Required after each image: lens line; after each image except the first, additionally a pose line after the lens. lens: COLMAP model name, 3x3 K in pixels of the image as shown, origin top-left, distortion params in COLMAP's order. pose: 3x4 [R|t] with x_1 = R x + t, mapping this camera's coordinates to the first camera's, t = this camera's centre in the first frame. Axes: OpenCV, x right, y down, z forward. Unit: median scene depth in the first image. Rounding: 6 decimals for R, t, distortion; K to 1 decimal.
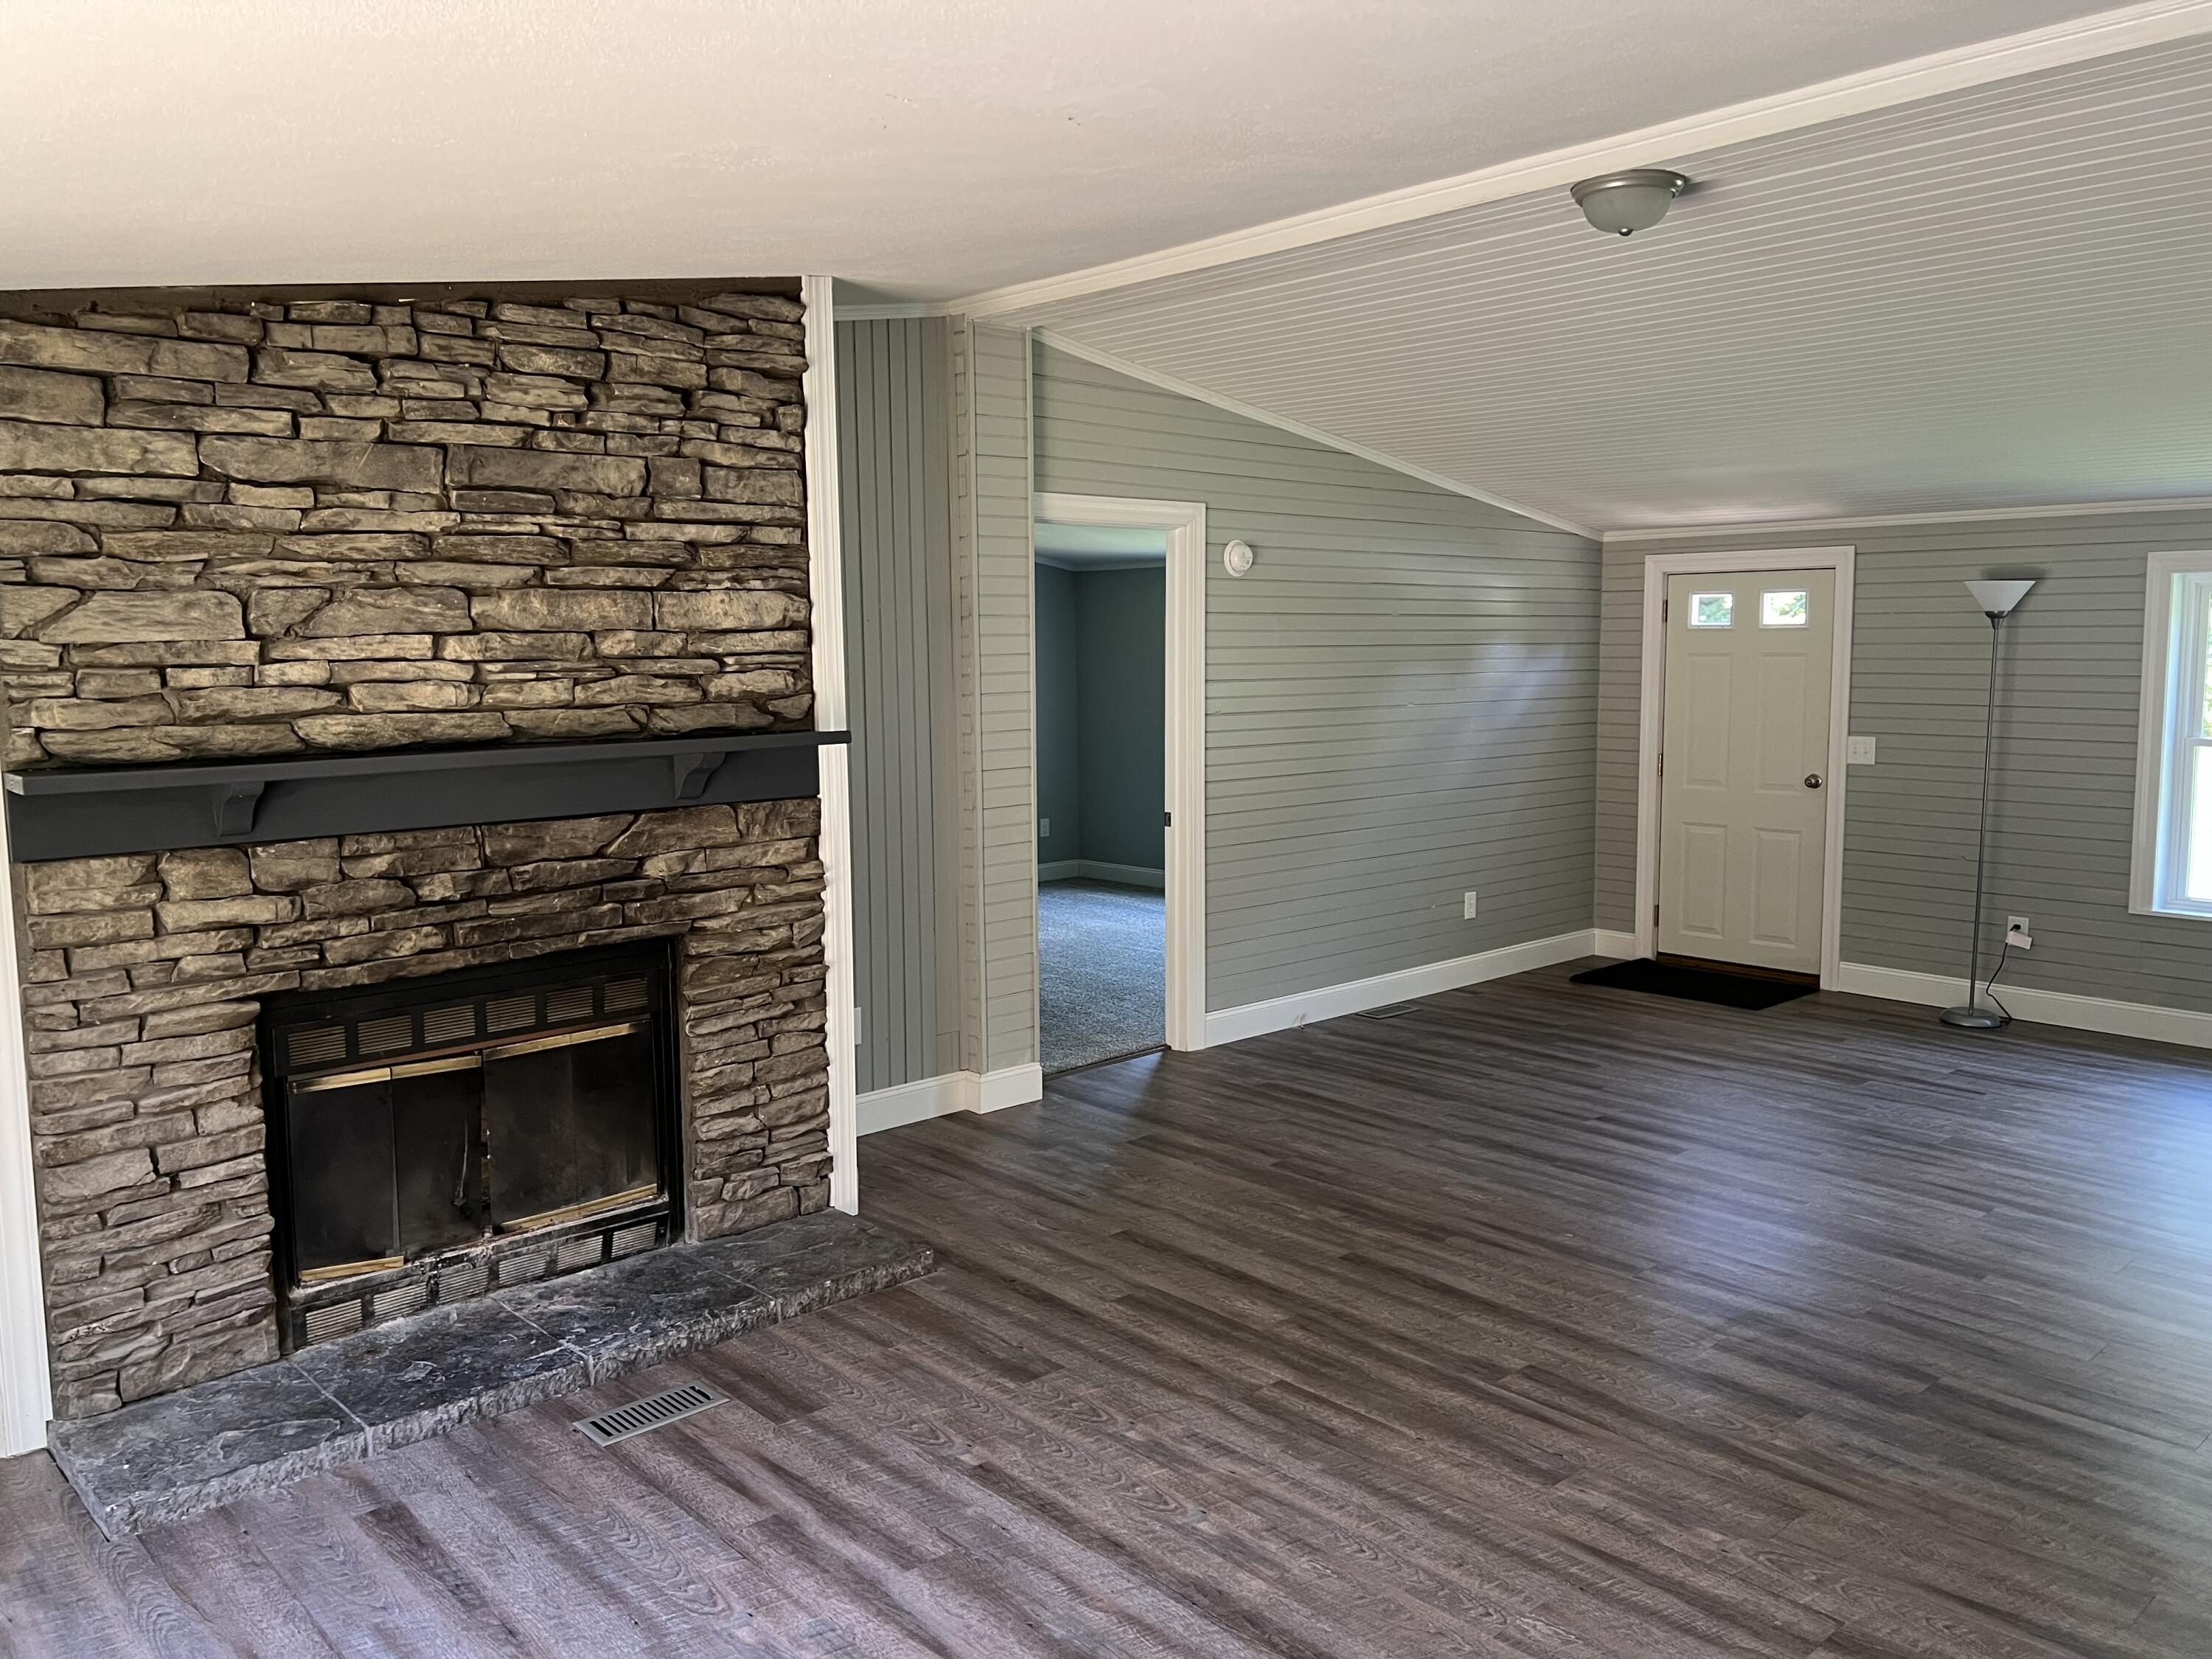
lens RADIAL K [[1674.0, 0, 1106.0], [0, 1674.0, 829.5], [0, 0, 1]] dist [0.028542, -0.001555]
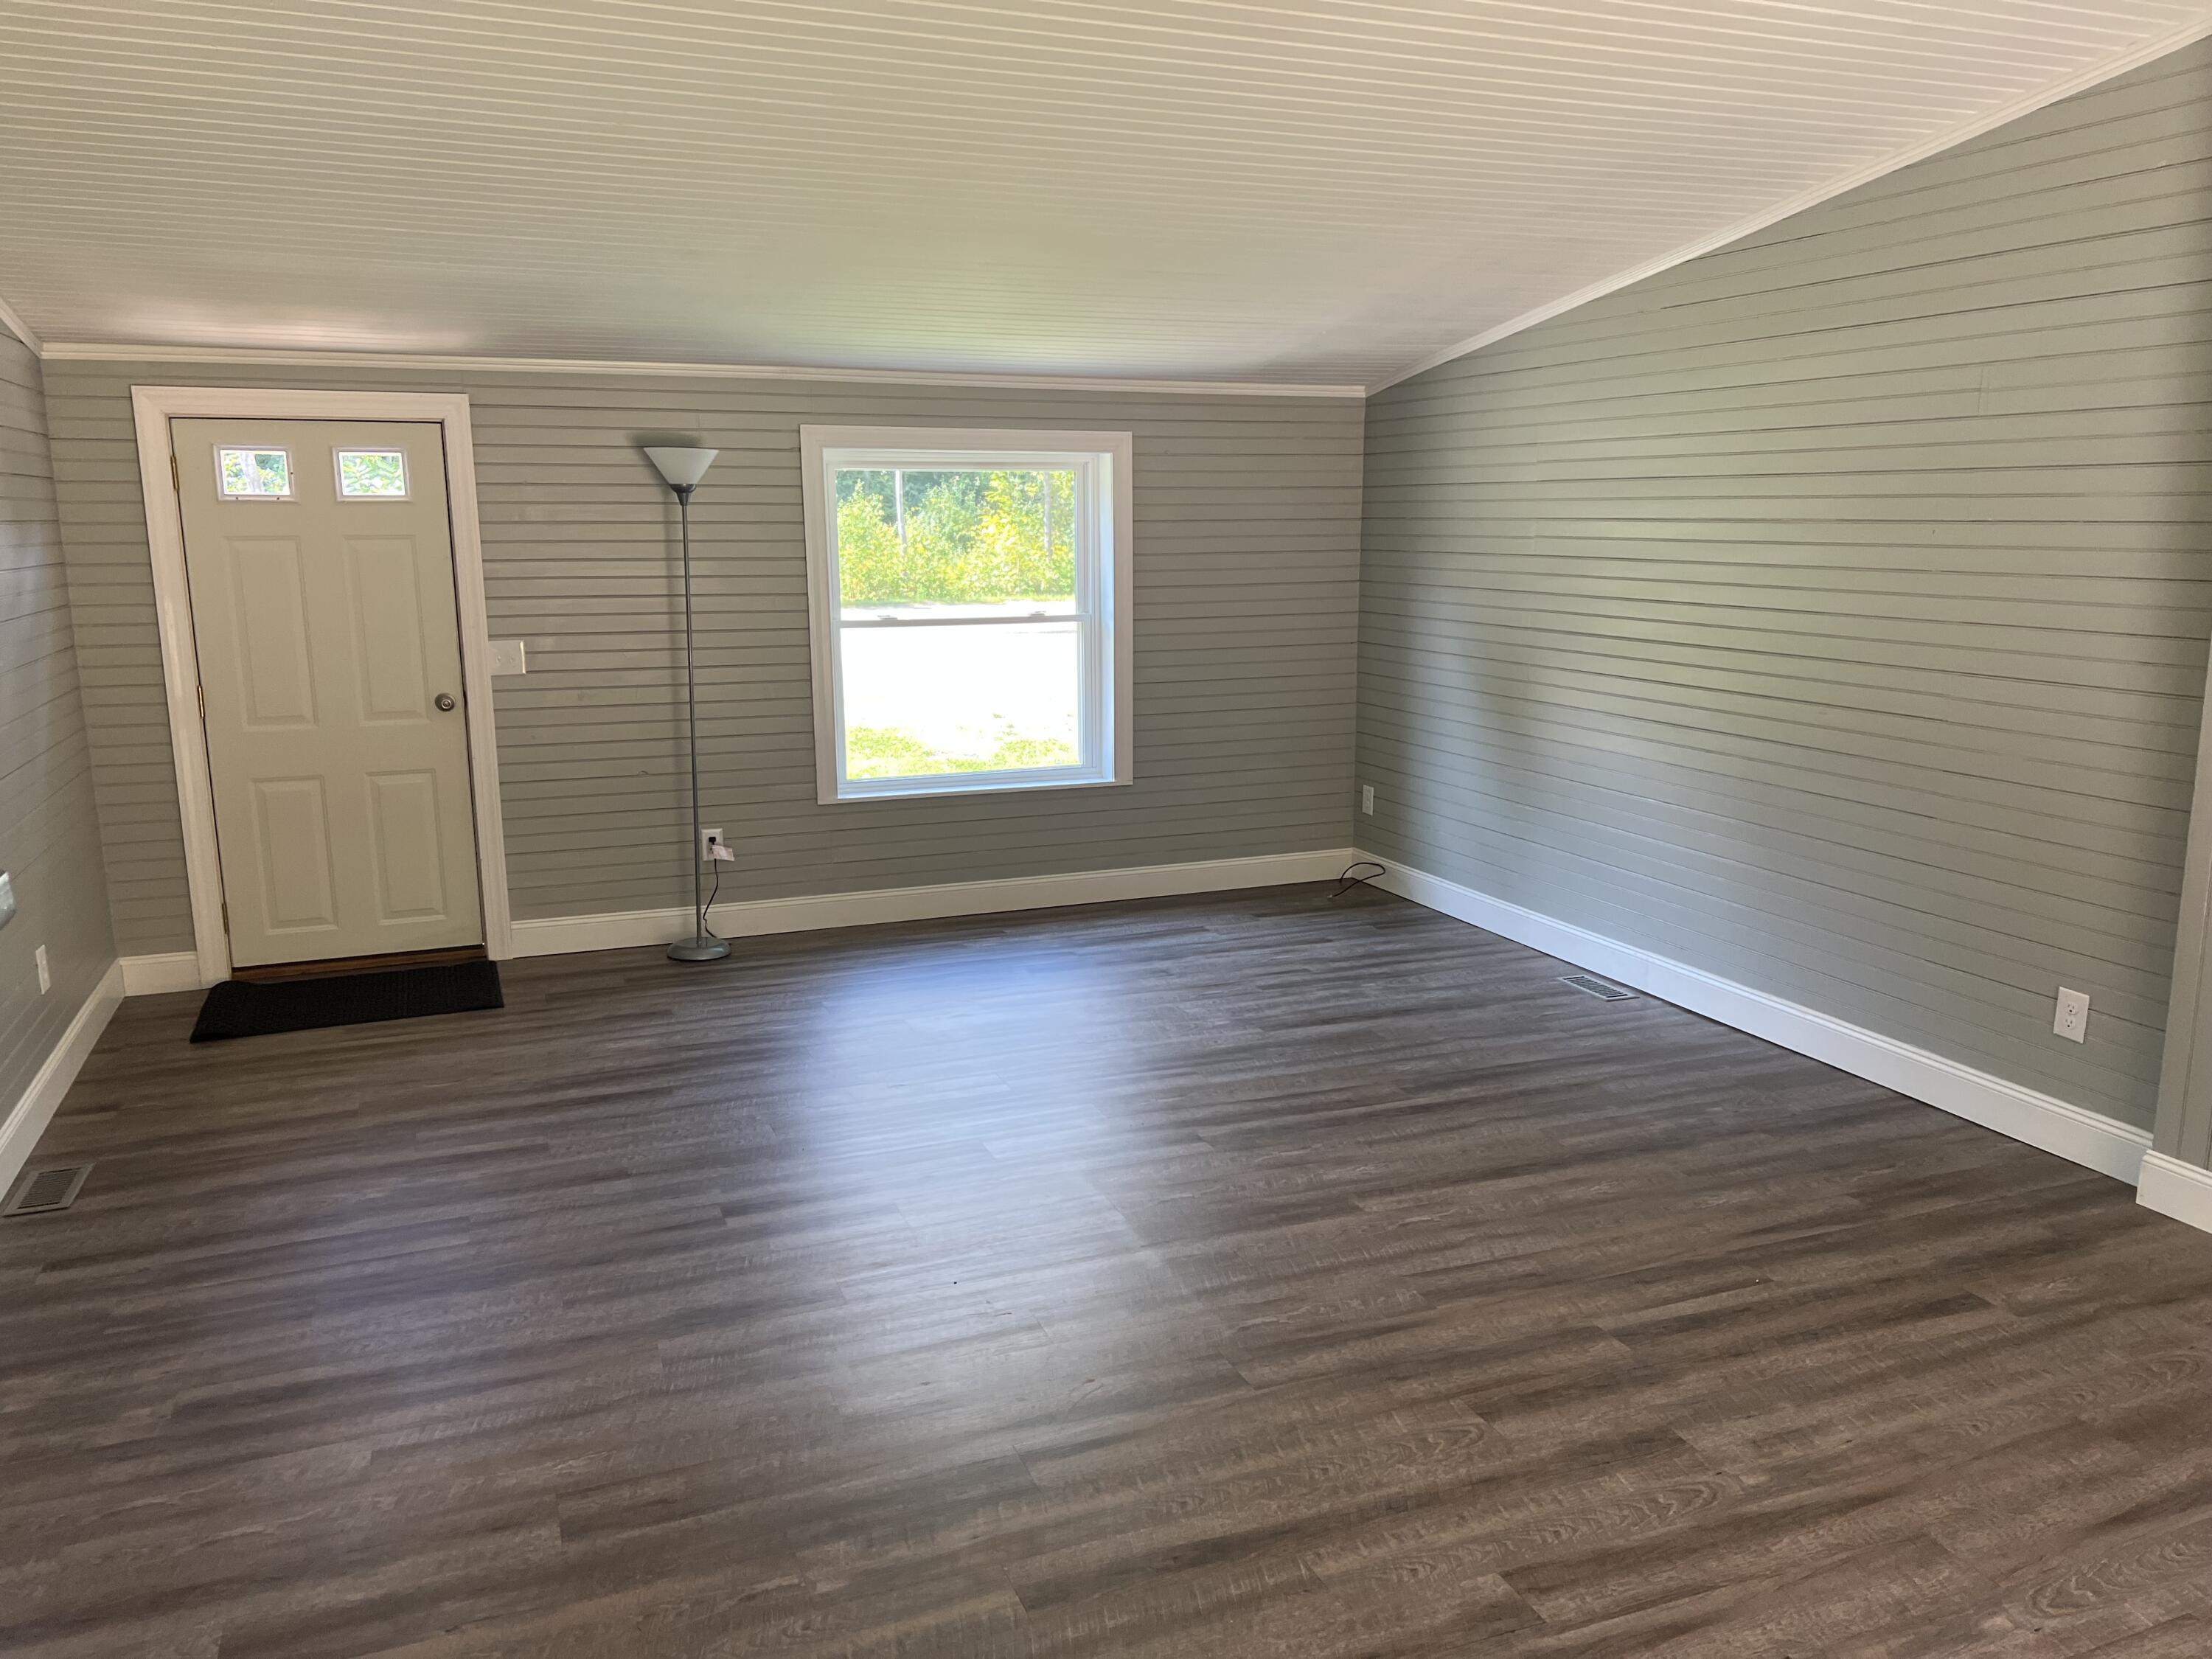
lens RADIAL K [[1674.0, 0, 1106.0], [0, 1674.0, 829.5], [0, 0, 1]] dist [0.028542, -0.001555]
pose [[0.353404, -0.173867, 0.919171, -0.210874], [0.107504, 0.983615, 0.144723, -0.054817], [-0.929273, 0.047668, 0.366304, 0.476104]]
